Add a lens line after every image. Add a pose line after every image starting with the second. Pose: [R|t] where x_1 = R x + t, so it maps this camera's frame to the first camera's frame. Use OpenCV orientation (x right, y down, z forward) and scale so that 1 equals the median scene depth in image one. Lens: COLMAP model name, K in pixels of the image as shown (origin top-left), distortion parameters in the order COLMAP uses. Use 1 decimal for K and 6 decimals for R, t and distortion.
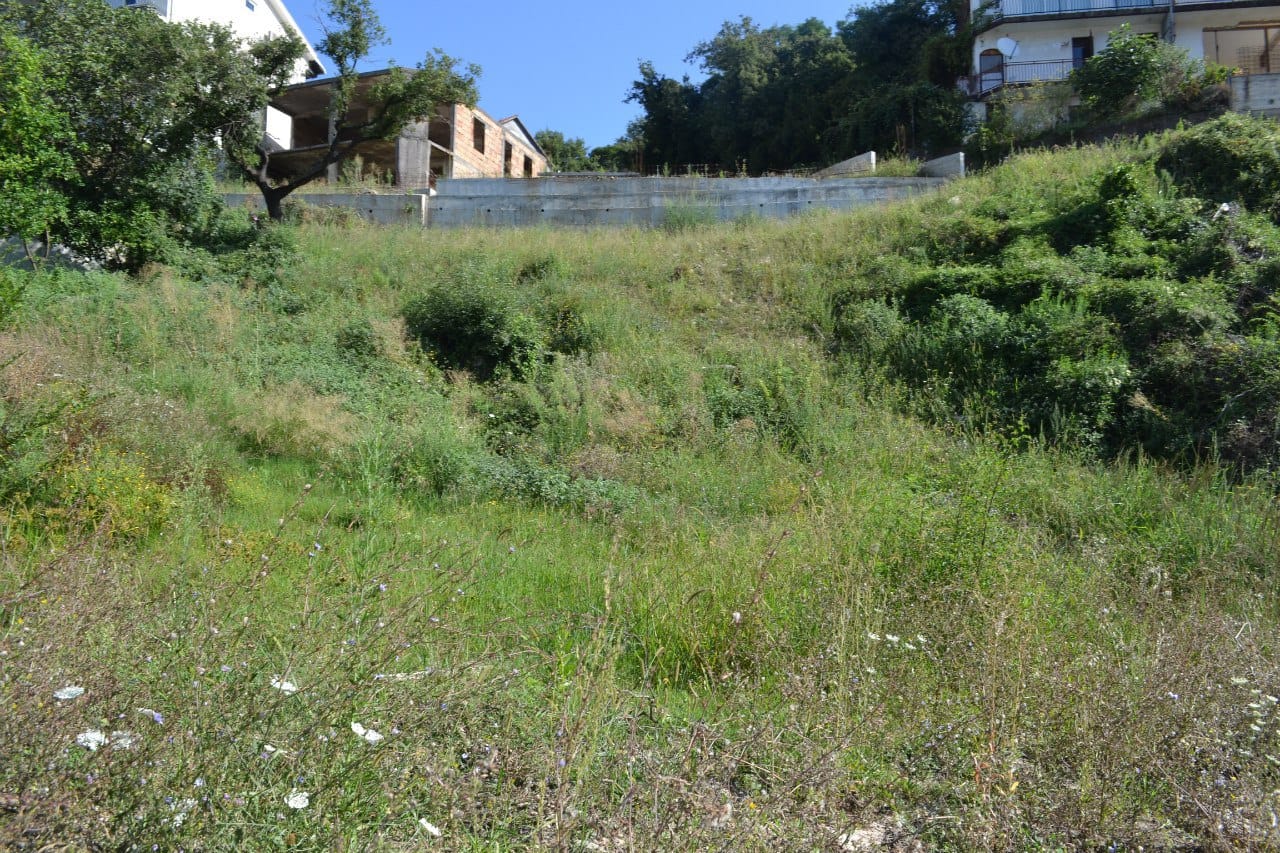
lens RADIAL K [[1023.3, 0, 646.1], [0, 1023.3, 441.8], [0, 0, 1]] dist [-0.087334, 0.016936]
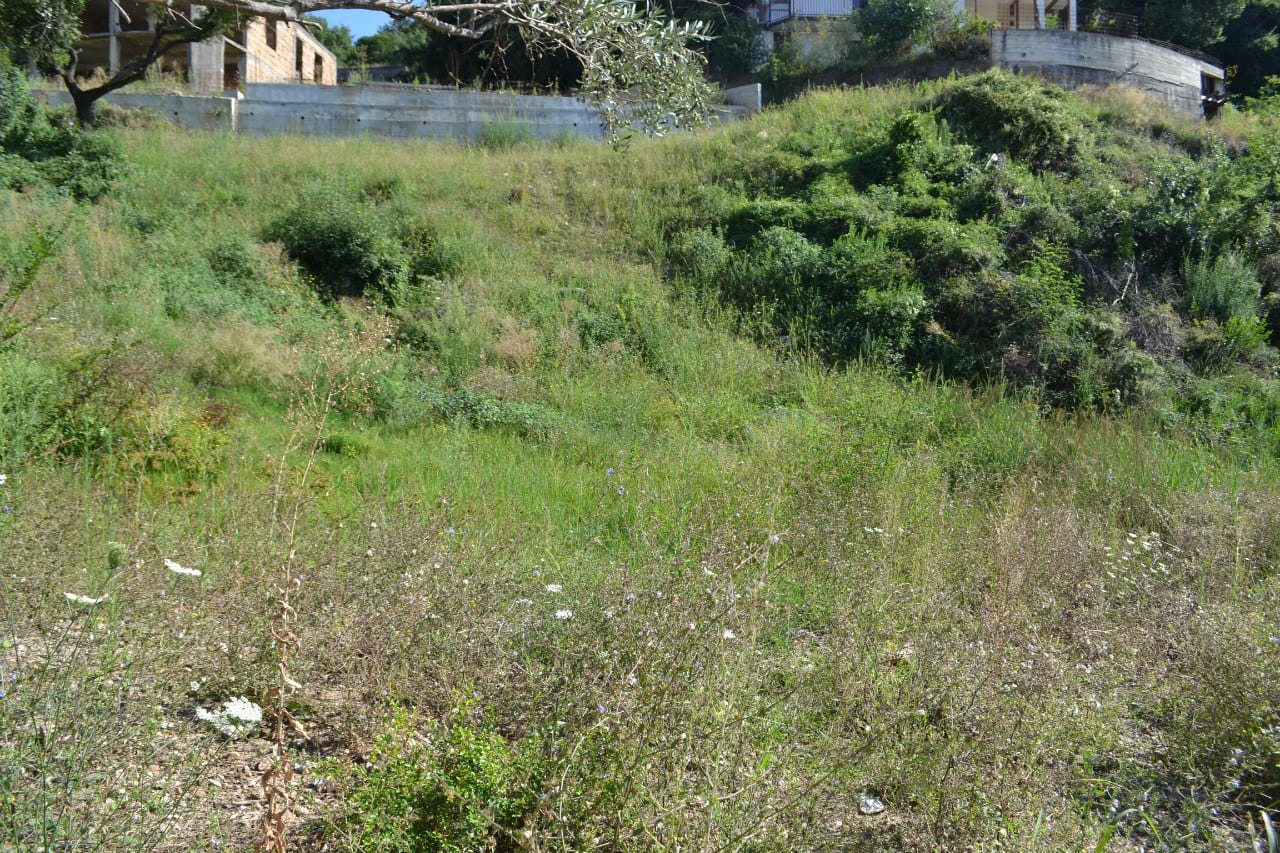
lens RADIAL K [[1023.3, 0, 646.1], [0, 1023.3, 441.8], [0, 0, 1]] dist [-0.087334, 0.016936]
pose [[0.970245, -0.021823, 0.241141, -0.110320], [-0.002929, 0.994799, 0.101811, -0.021588], [-0.242109, -0.099488, 0.965135, -0.083757]]
